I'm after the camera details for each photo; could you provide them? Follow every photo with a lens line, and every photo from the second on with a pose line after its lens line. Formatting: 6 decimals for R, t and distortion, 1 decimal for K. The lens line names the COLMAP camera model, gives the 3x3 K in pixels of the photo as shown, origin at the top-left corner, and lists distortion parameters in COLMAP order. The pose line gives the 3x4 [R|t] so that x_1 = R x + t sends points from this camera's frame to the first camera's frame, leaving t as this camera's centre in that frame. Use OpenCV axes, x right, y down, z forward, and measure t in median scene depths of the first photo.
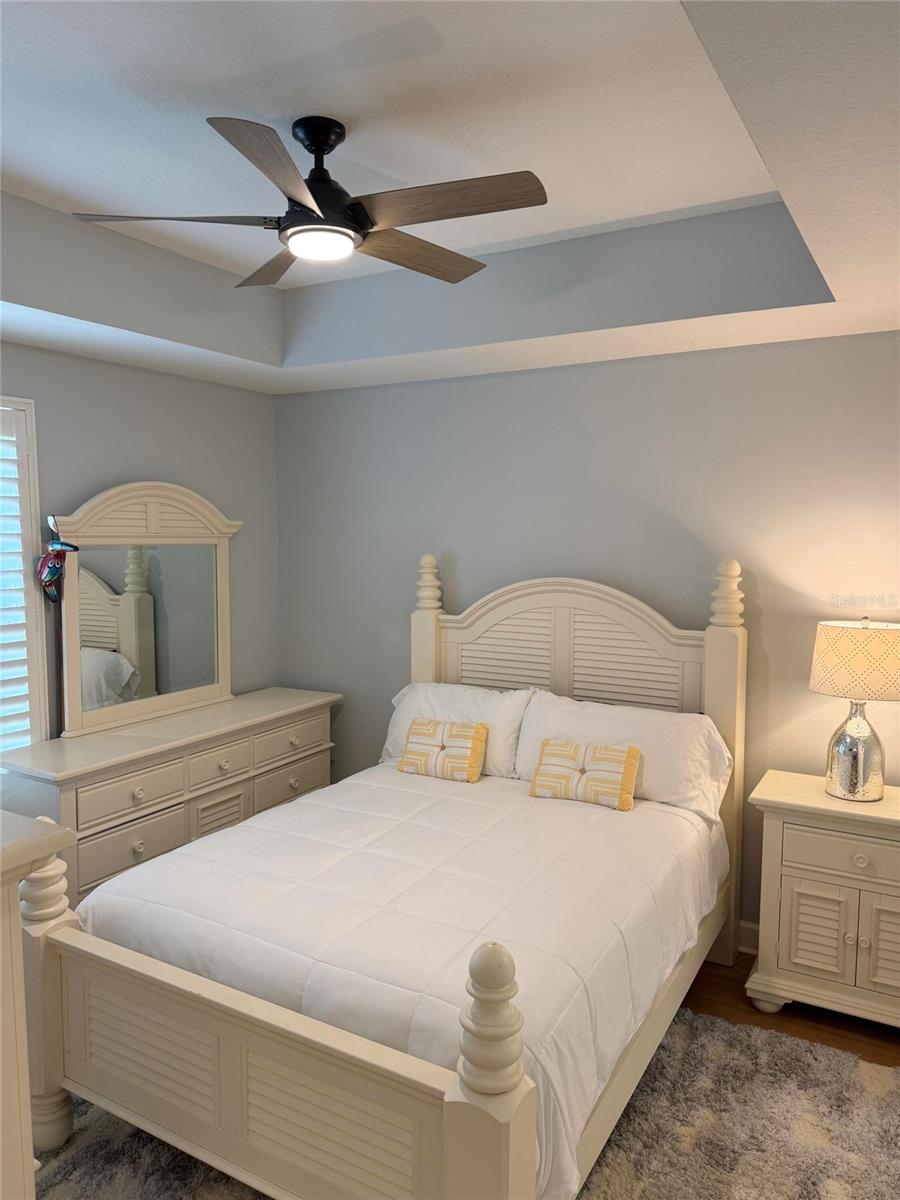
lens RADIAL K [[838.6, 0, 443.3], [0, 838.6, 605.3], [0, 0, 1]] dist [0.135417, -0.266251]
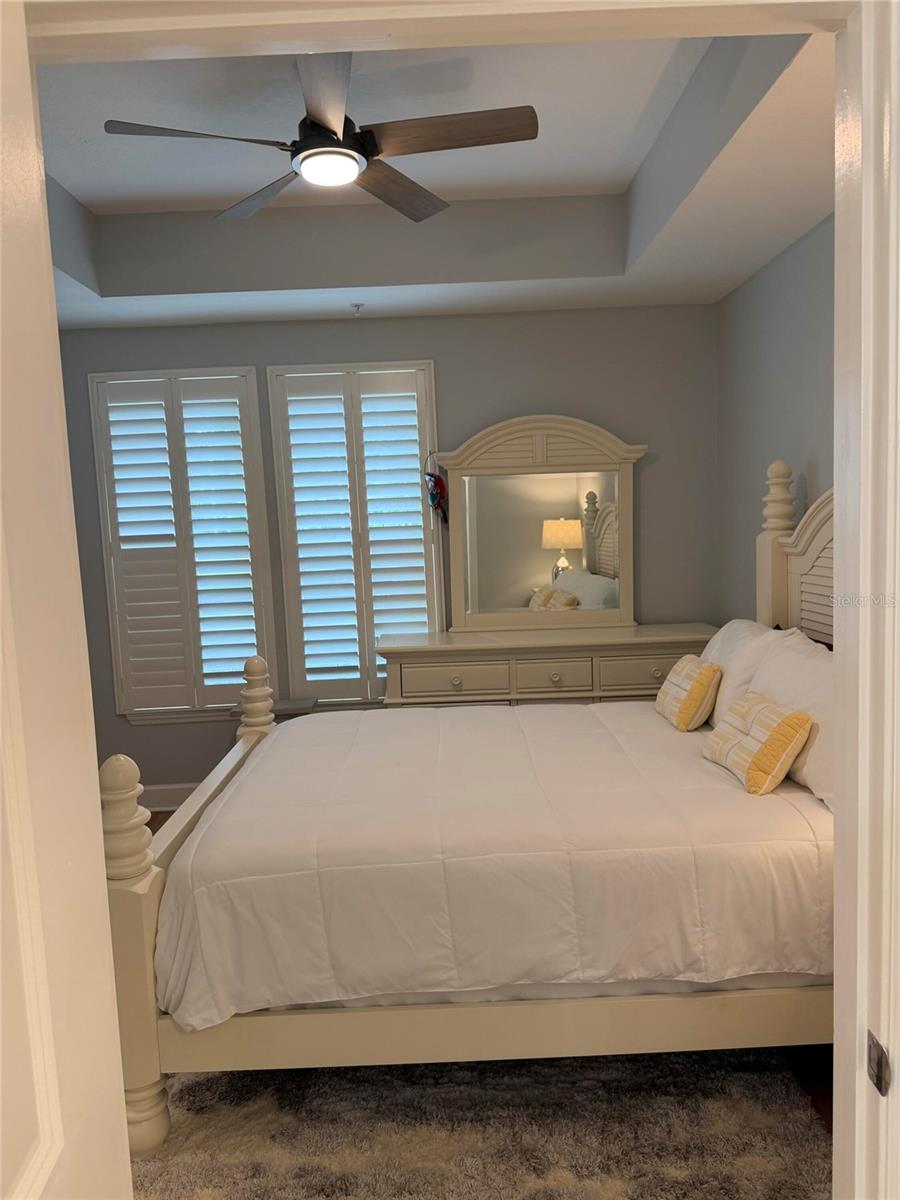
lens RADIAL K [[838.6, 0, 443.3], [0, 838.6, 605.3], [0, 0, 1]] dist [0.135417, -0.266251]
pose [[0.506044, 0.063512, -0.860166, 0.593488], [-0.037623, 0.997961, 0.051552, 0.051911], [0.861687, 0.006274, 0.507402, 0.361903]]
